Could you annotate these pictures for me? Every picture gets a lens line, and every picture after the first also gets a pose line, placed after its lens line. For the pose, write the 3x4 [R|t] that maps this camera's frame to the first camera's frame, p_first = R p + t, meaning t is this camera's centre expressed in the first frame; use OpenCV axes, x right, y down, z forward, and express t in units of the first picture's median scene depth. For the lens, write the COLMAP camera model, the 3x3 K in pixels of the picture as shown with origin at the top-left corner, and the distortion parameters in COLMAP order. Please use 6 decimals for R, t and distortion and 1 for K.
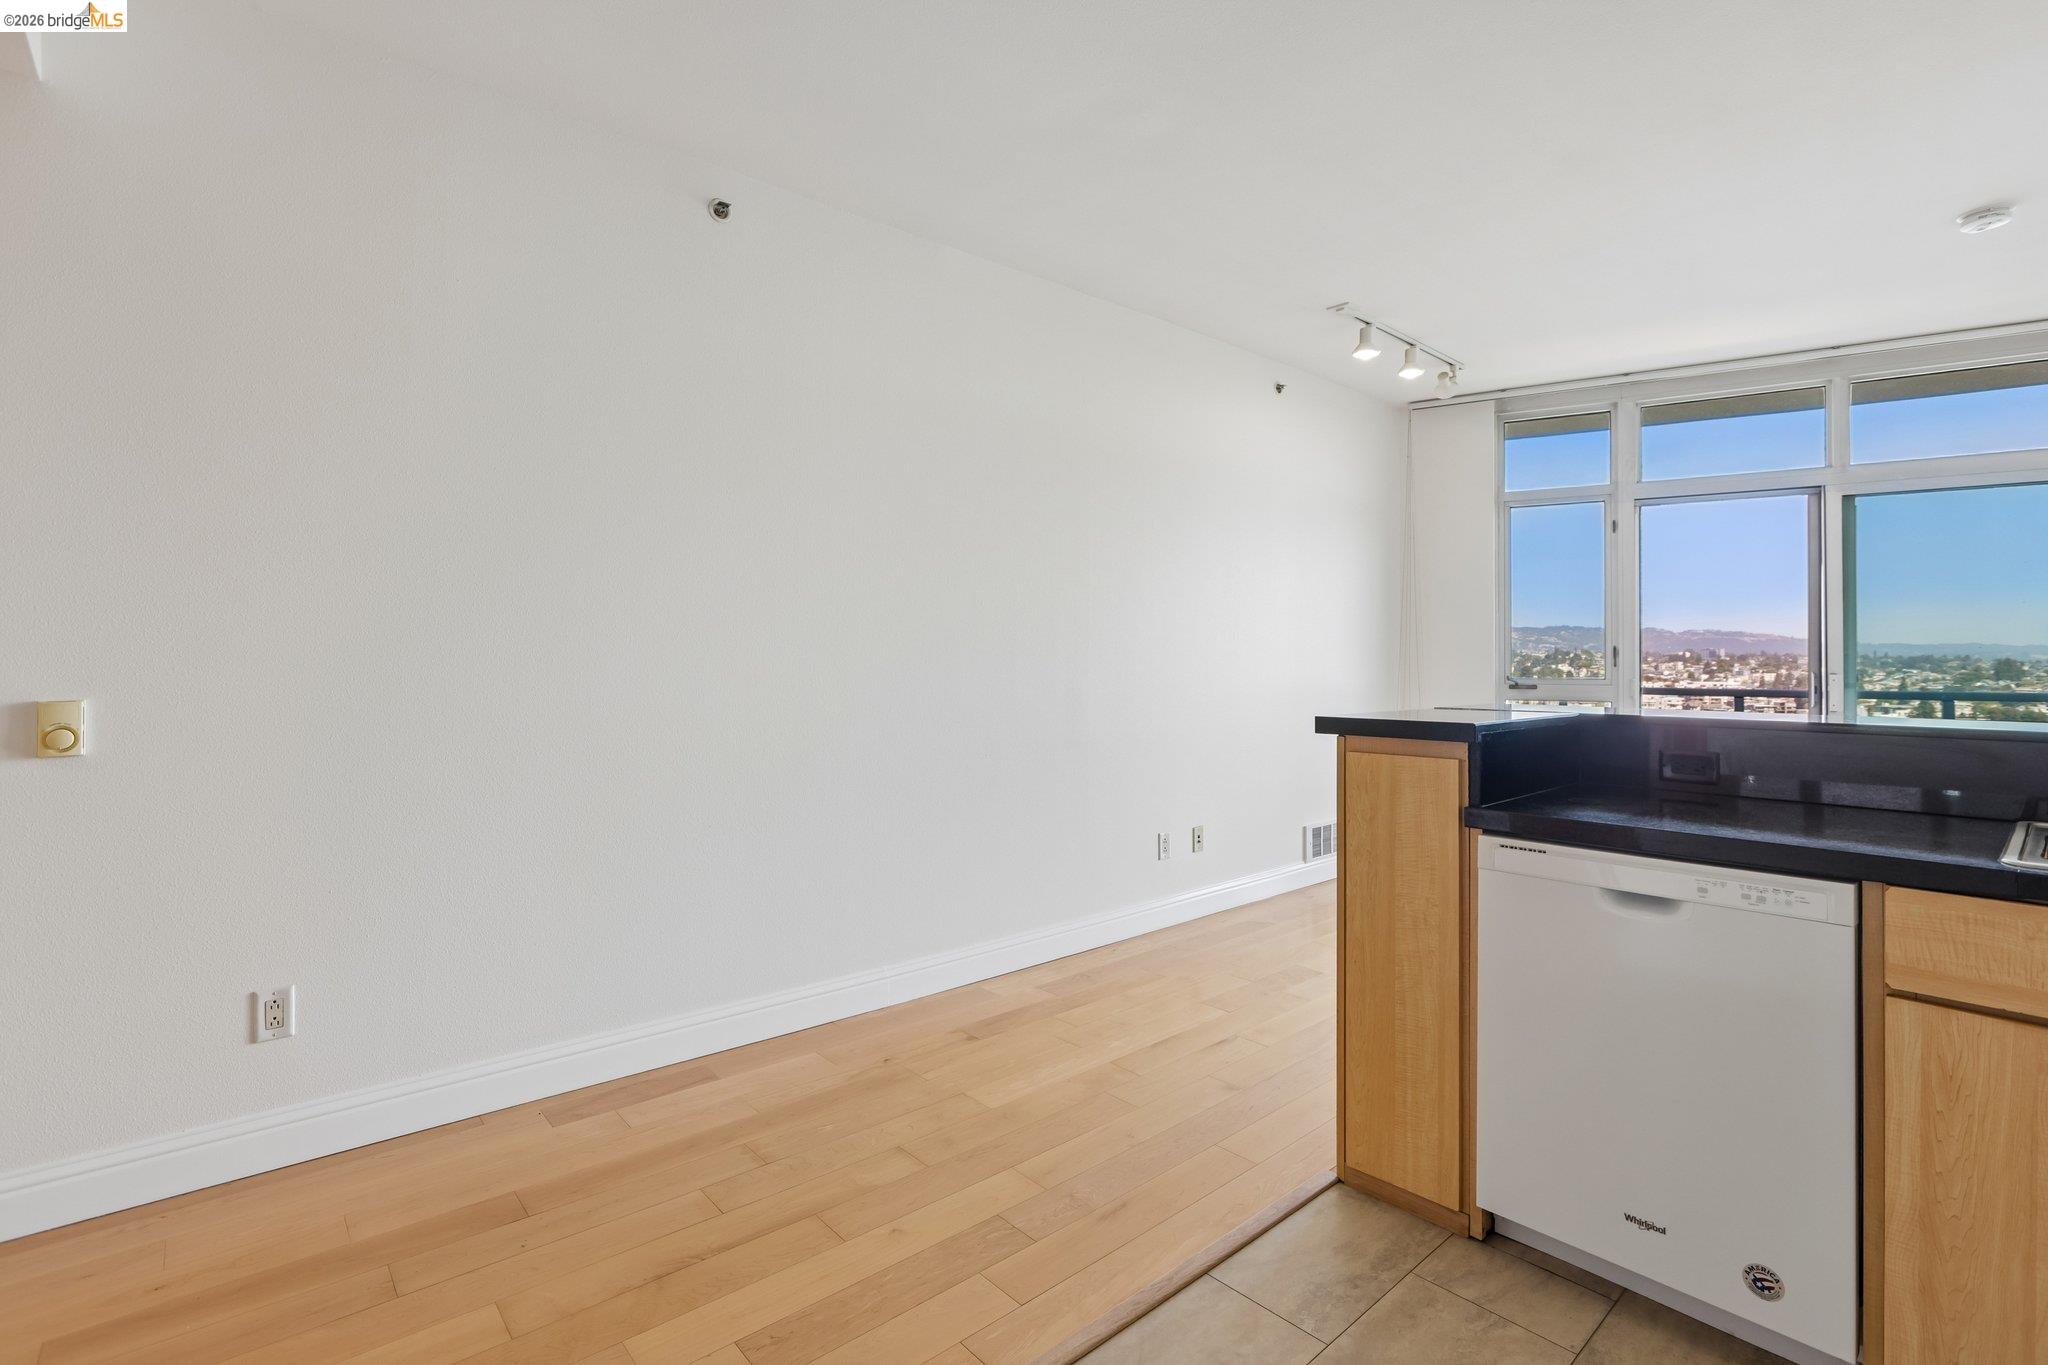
lens RADIAL K [[945.2, 0, 1022.7], [0, 945.2, 638.4], [0, 0, 1]] dist [-0.023430, 0.000495]
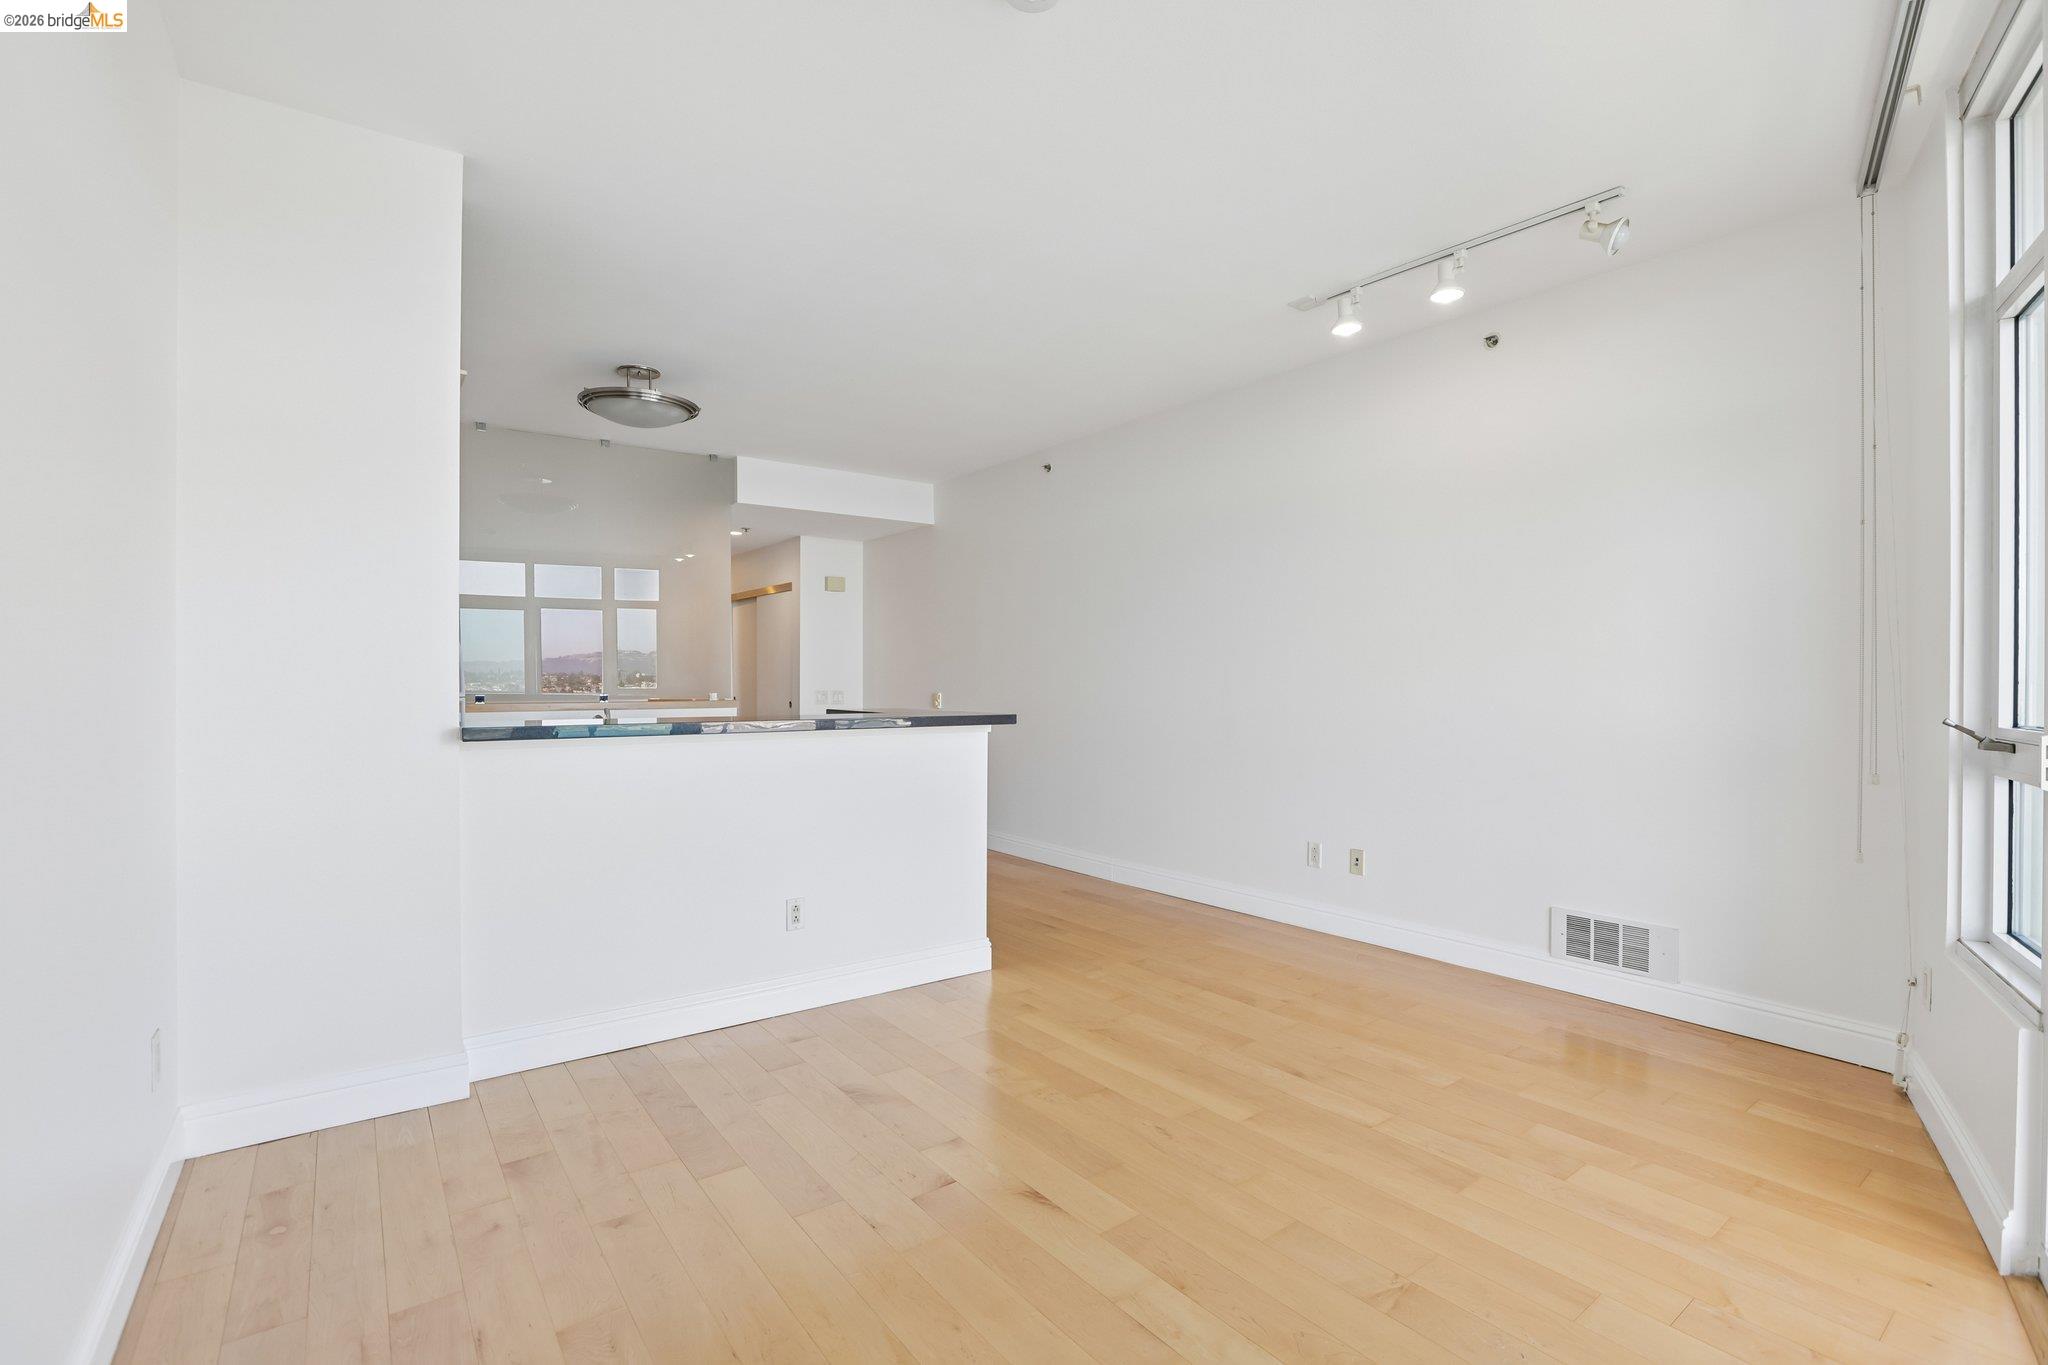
lens RADIAL K [[944.2, 0, 1034.3], [0, 944.2, 685.4], [0, 0, 1]] dist [-0.058072, 0.023143]
pose [[-0.069898, 0.003712, -0.997547, 2.226850], [0.022275, 0.999750, 0.002159, 0.032700], [0.997305, -0.022070, -0.069964, 1.375572]]
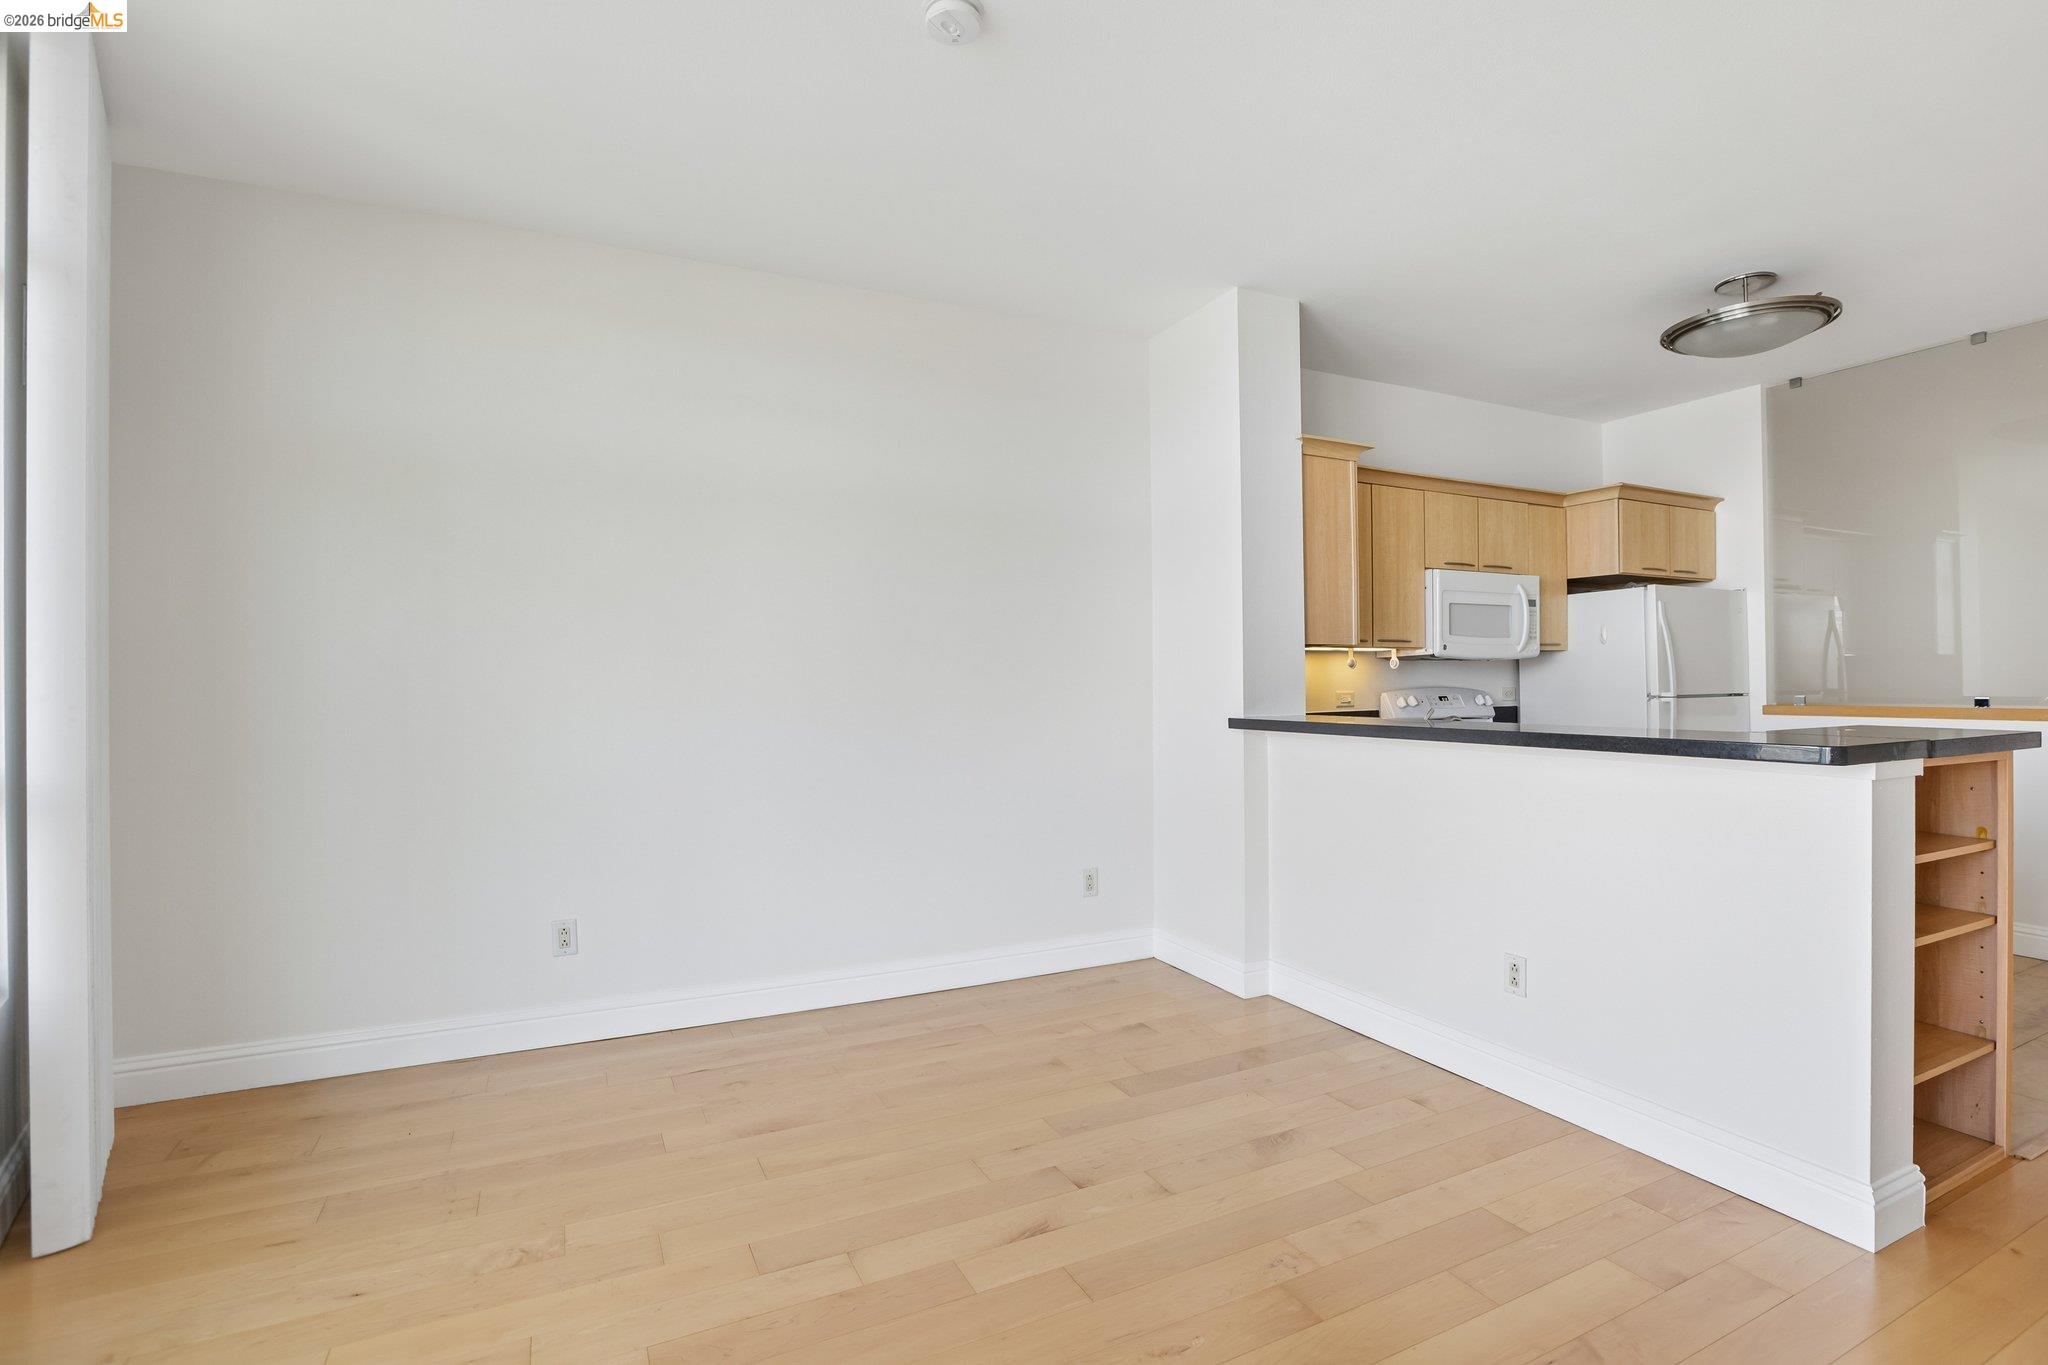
lens RADIAL K [[957.9, 0, 1037.4], [0, 957.9, 668.3], [0, 0, 1]] dist [-0.058094, 0.025369]
pose [[-0.967803, 0.006693, 0.251621, 1.070984], [-0.002486, 0.999343, -0.036147, 0.049759], [-0.251698, -0.035609, -0.967151, 2.177335]]
